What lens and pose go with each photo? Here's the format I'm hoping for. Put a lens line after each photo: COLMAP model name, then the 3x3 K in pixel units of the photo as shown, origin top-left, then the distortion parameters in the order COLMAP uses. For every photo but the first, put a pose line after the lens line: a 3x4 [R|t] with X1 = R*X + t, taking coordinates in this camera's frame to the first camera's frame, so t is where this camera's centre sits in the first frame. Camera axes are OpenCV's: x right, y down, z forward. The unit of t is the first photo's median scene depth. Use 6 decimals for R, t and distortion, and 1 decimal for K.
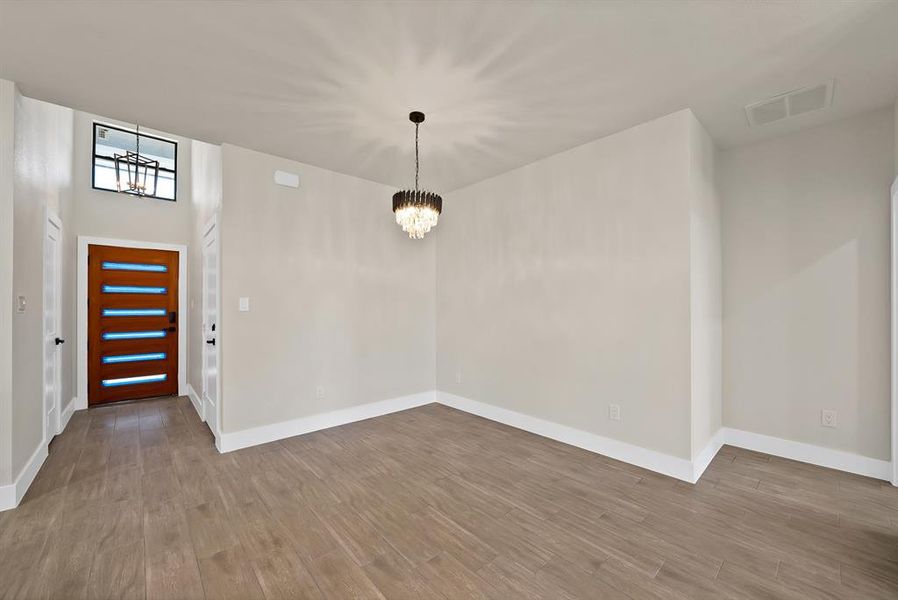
lens RADIAL K [[350.4, 0, 450.4], [0, 350.4, 304.6], [0, 0, 1]] dist [-0.013522, 0.000874]
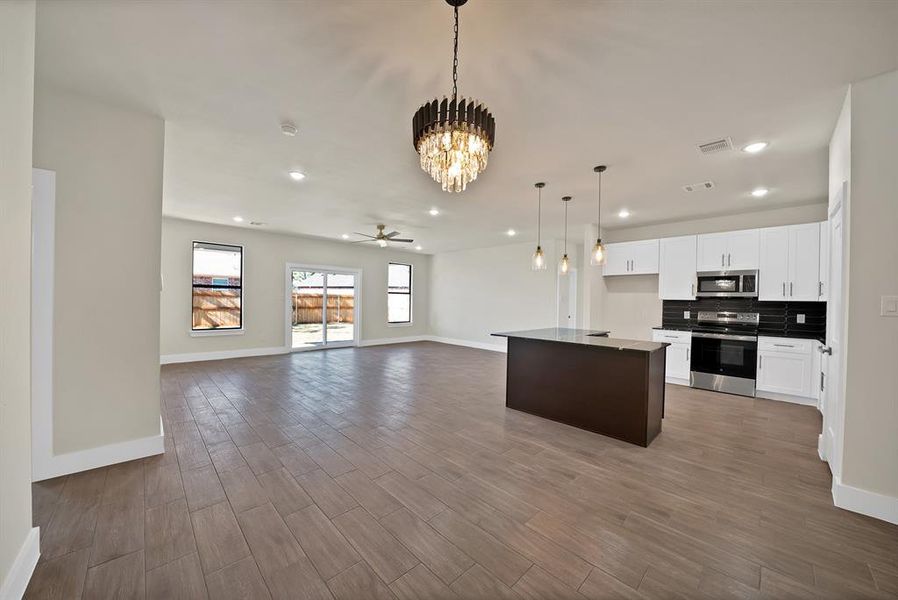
lens RADIAL K [[325.3, 0, 452.8], [0, 325.3, 302.6], [0, 0, 1]] dist [-0.020734, 0.000772]
pose [[-0.998728, -0.015133, -0.048100, -0.067309], [-0.015321, 0.999876, 0.003551, 0.003489], [0.048041, 0.004283, -0.998836, 1.512371]]
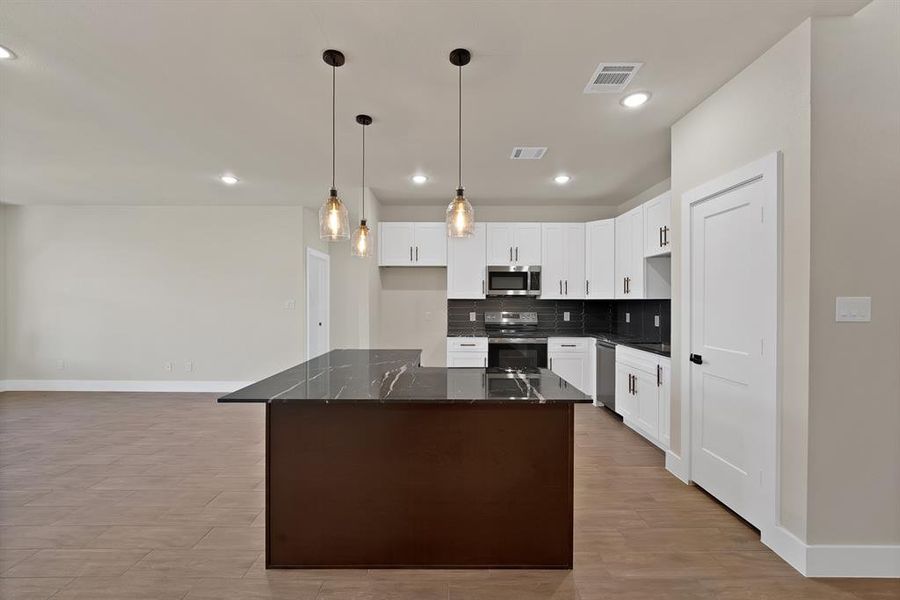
lens RADIAL K [[362.4, 0, 453.4], [0, 362.4, 303.9], [0, 0, 1]] dist [-0.005116, 0.000164]
pose [[-0.664794, 0.006541, -0.746998, -0.121758], [0.000798, 0.999967, 0.008046, -0.018229], [0.747027, 0.004752, -0.664777, 0.767107]]
